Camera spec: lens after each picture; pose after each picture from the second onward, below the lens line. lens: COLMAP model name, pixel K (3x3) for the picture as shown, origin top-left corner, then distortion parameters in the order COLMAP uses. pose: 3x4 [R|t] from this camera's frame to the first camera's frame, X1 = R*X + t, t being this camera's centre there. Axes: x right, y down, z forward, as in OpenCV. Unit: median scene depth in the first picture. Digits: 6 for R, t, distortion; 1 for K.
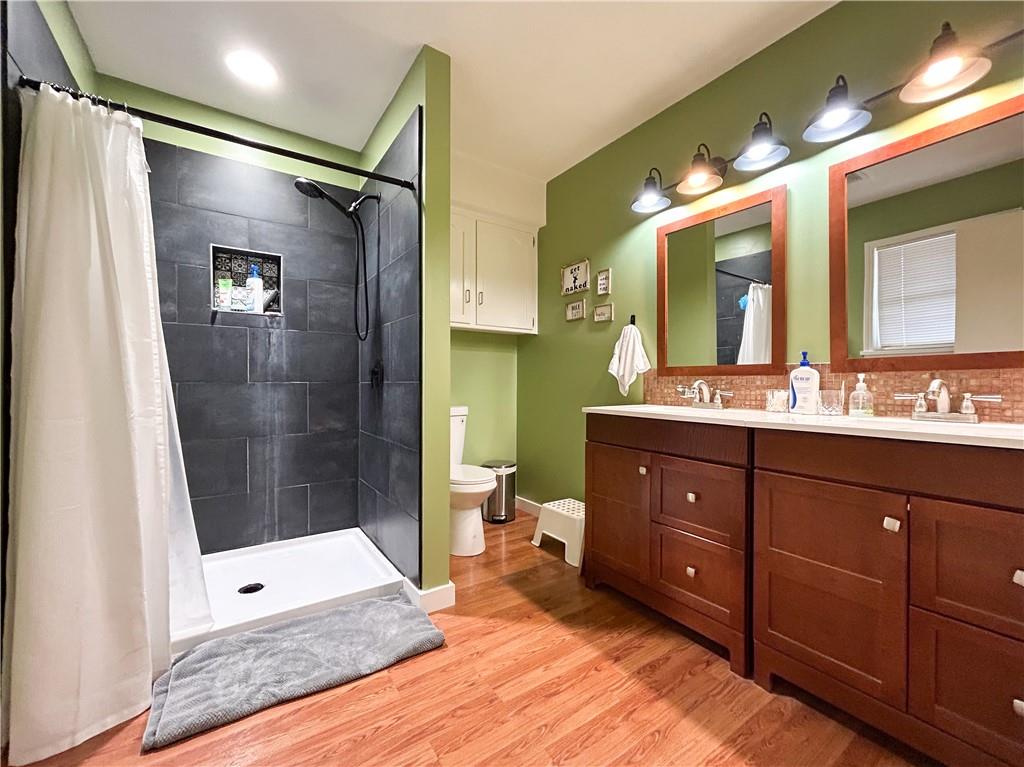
lens RADIAL K [[412.9, 0, 510.0], [0, 412.9, 385.7], [0, 0, 1]] dist [-0.000881, -0.000706]
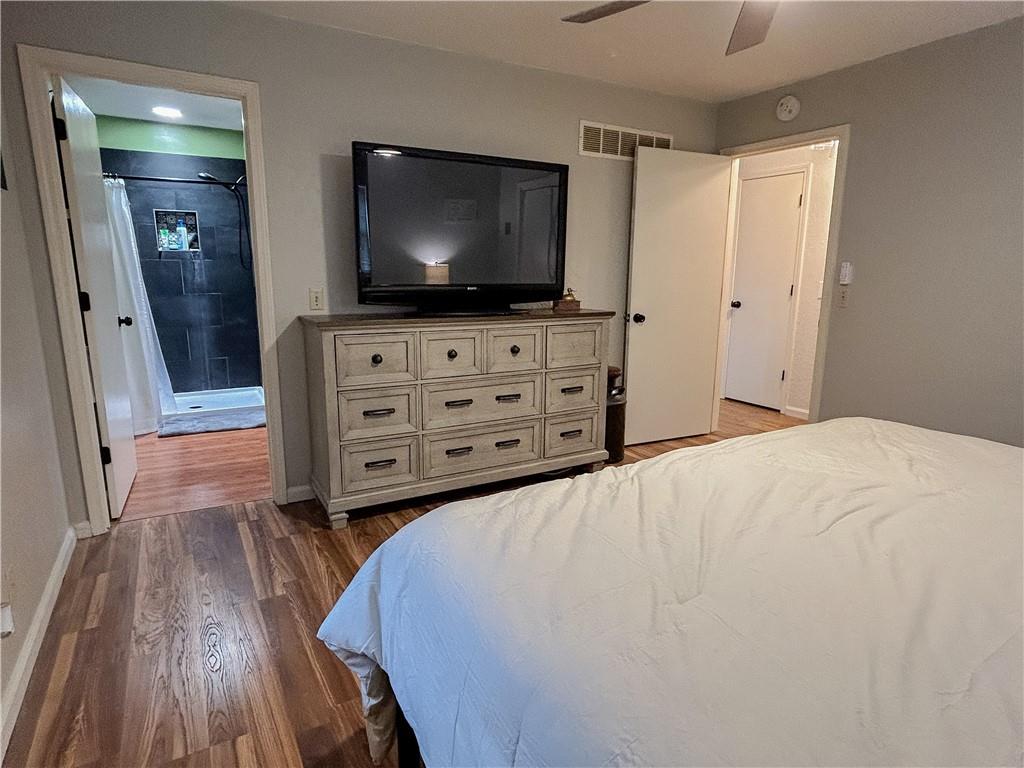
lens RADIAL K [[583.1, 0, 515.7], [0, 583.1, 385.4], [0, 0, 1]] dist [-0.012188, 0.002502]
pose [[0.997637, 0.021845, -0.065133, 0.818093], [-0.008697, 0.980628, 0.195685, -0.111507], [0.068146, -0.194656, 0.978501, -1.208368]]
